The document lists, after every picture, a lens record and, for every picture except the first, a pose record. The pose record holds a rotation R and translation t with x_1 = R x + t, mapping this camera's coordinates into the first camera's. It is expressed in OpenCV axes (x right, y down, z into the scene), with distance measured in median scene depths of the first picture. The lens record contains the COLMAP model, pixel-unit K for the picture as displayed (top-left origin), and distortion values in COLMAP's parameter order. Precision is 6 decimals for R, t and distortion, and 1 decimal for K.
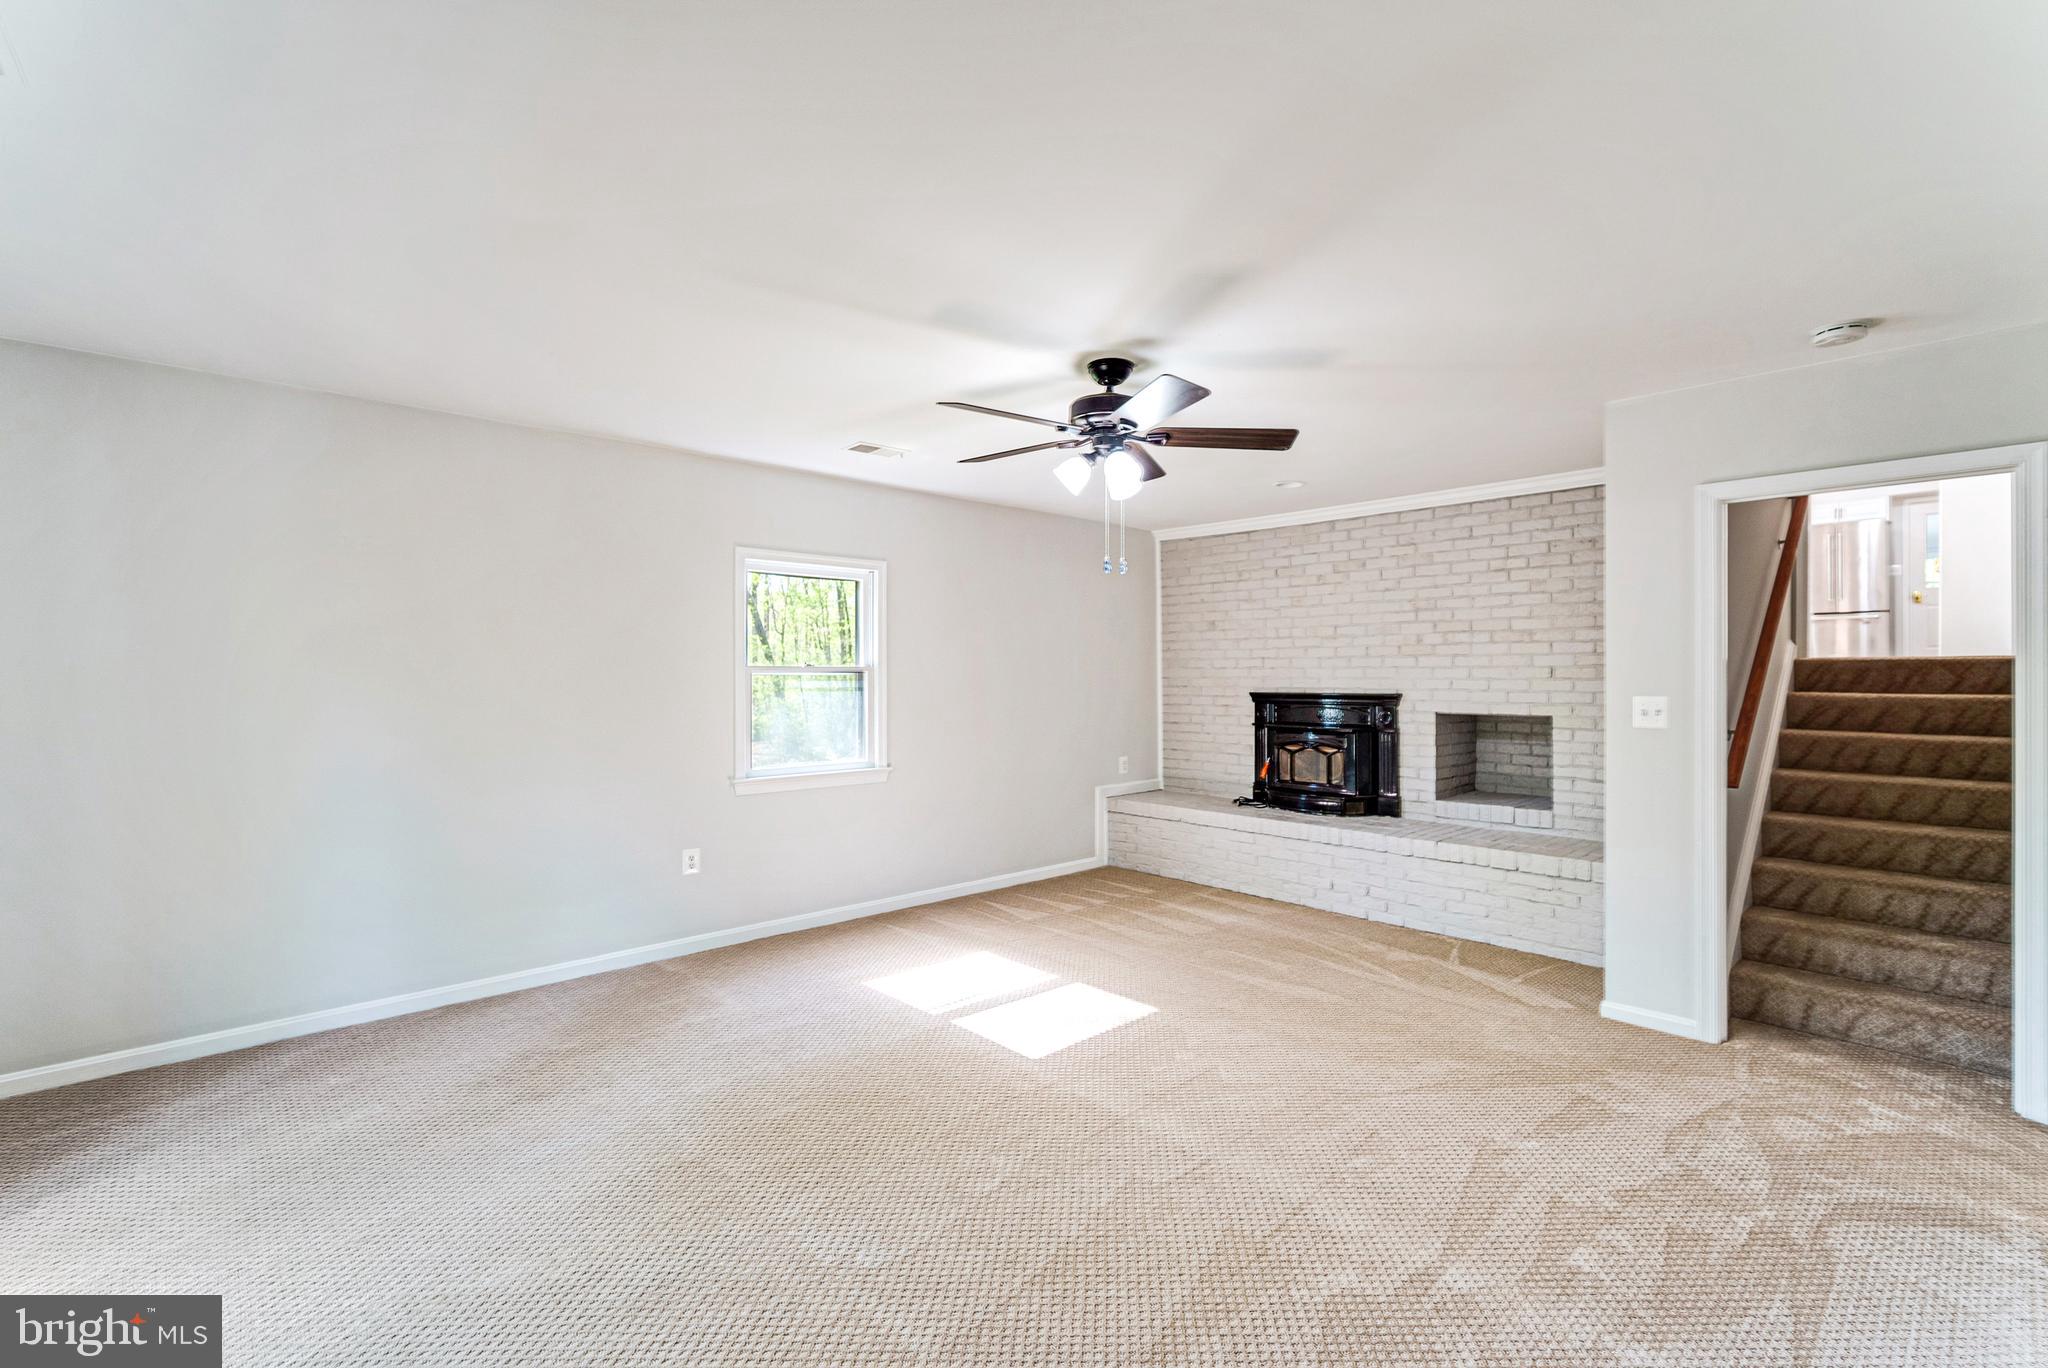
lens RADIAL K [[886.2, 0, 1024.0], [0, 886.2, 684.0], [0, 0, 1]] dist [-0.005944, 0.001167]
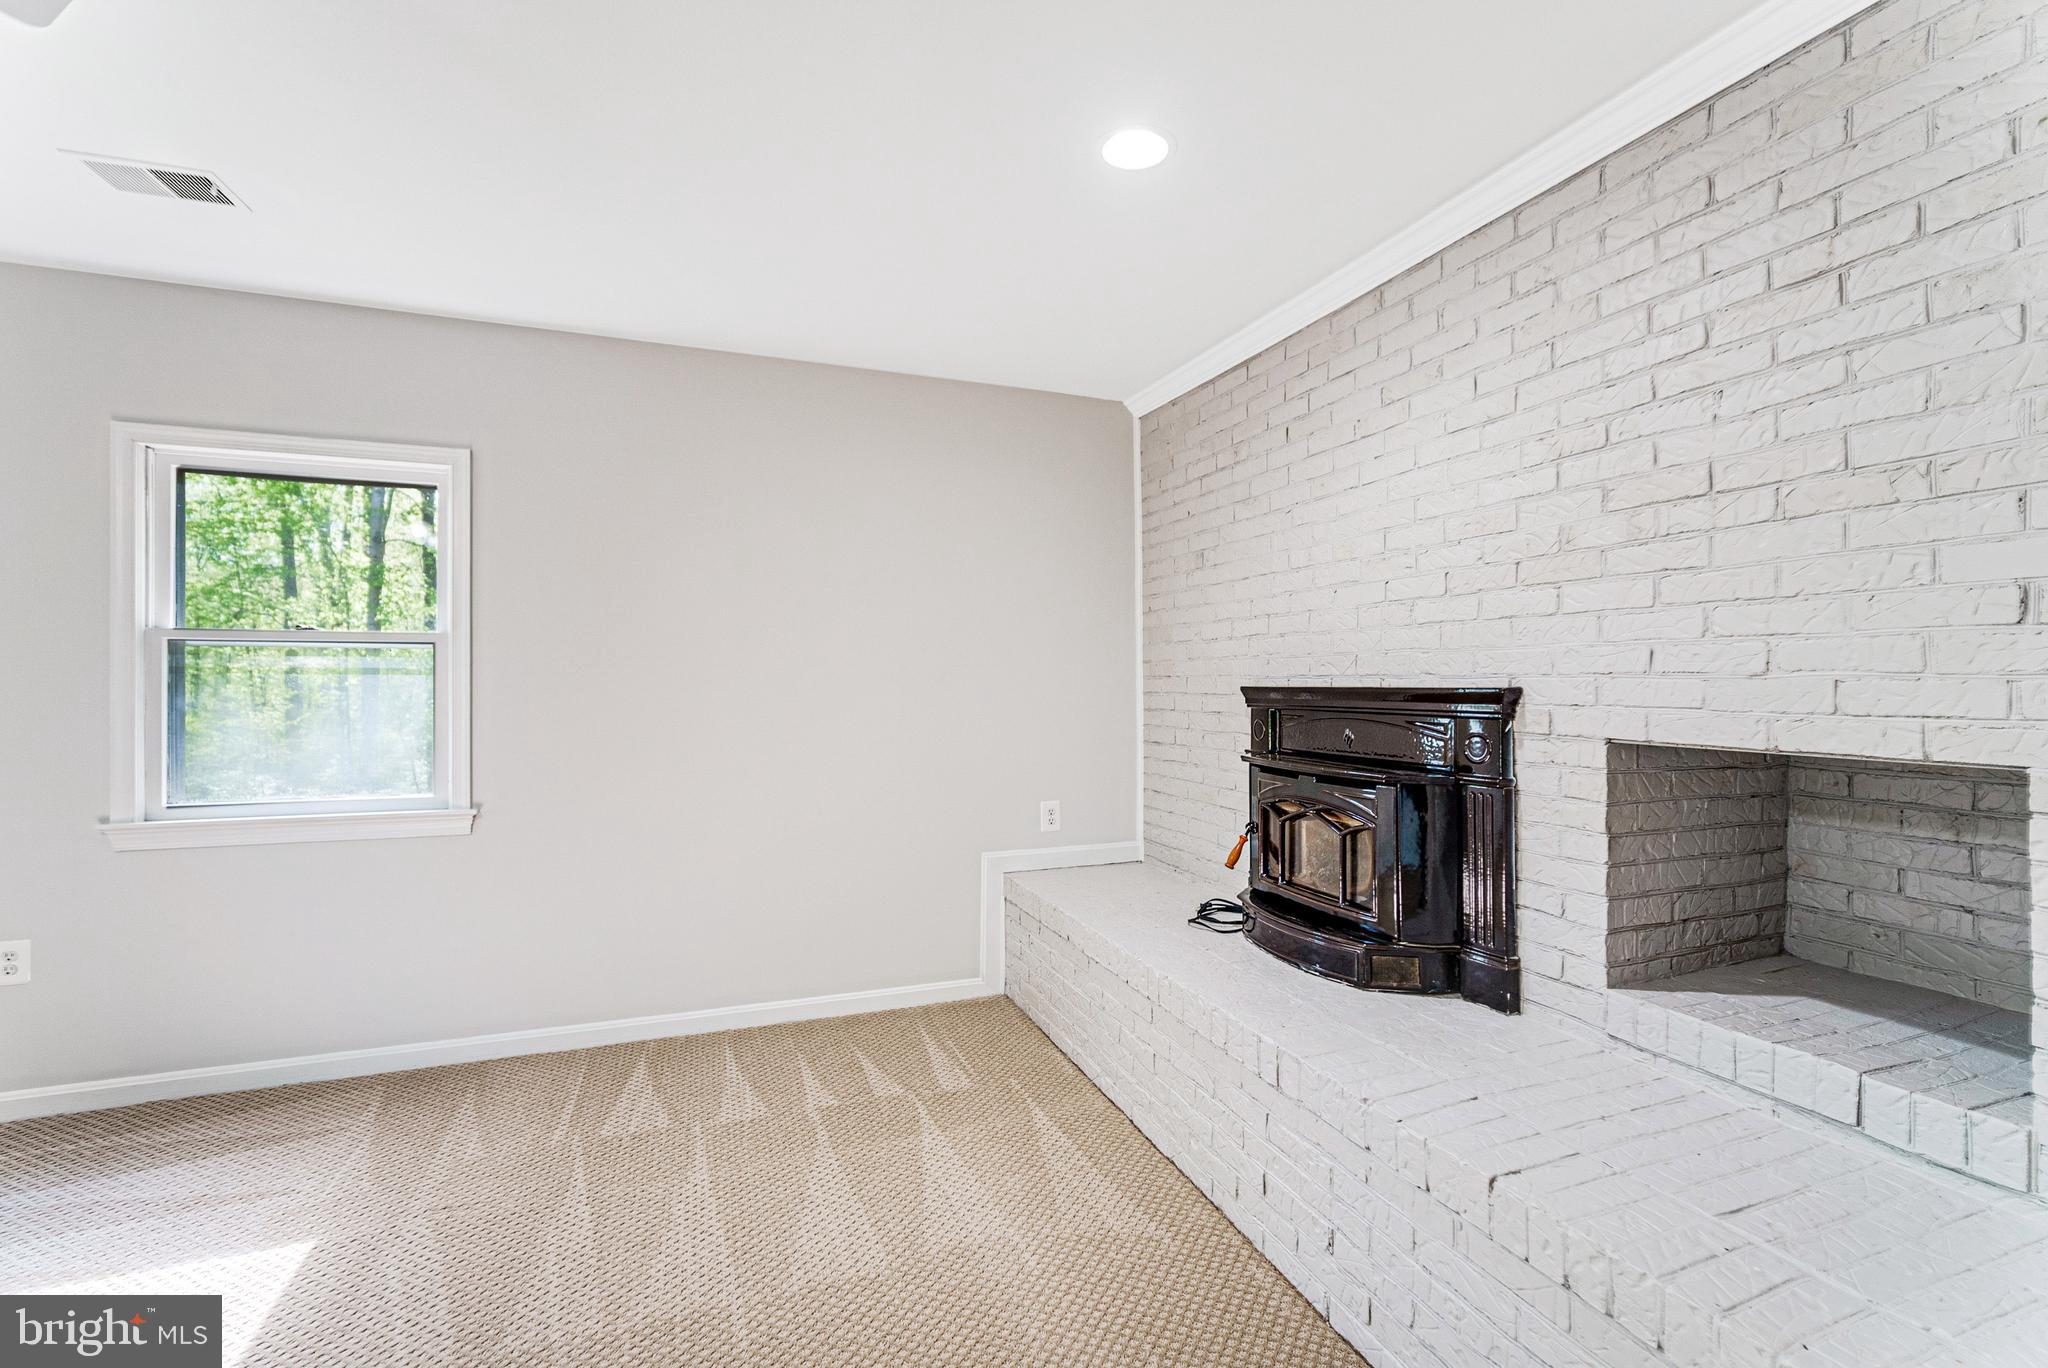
lens RADIAL K [[886.2, 0, 1024.0], [0, 886.2, 684.0], [0, 0, 1]] dist [-0.005944, 0.001167]
pose [[0.929676, 0.004790, -0.368347, 0.363136], [-0.007336, 0.999958, -0.005511, 0.013232], [0.368306, 0.007825, 0.929672, 0.563037]]
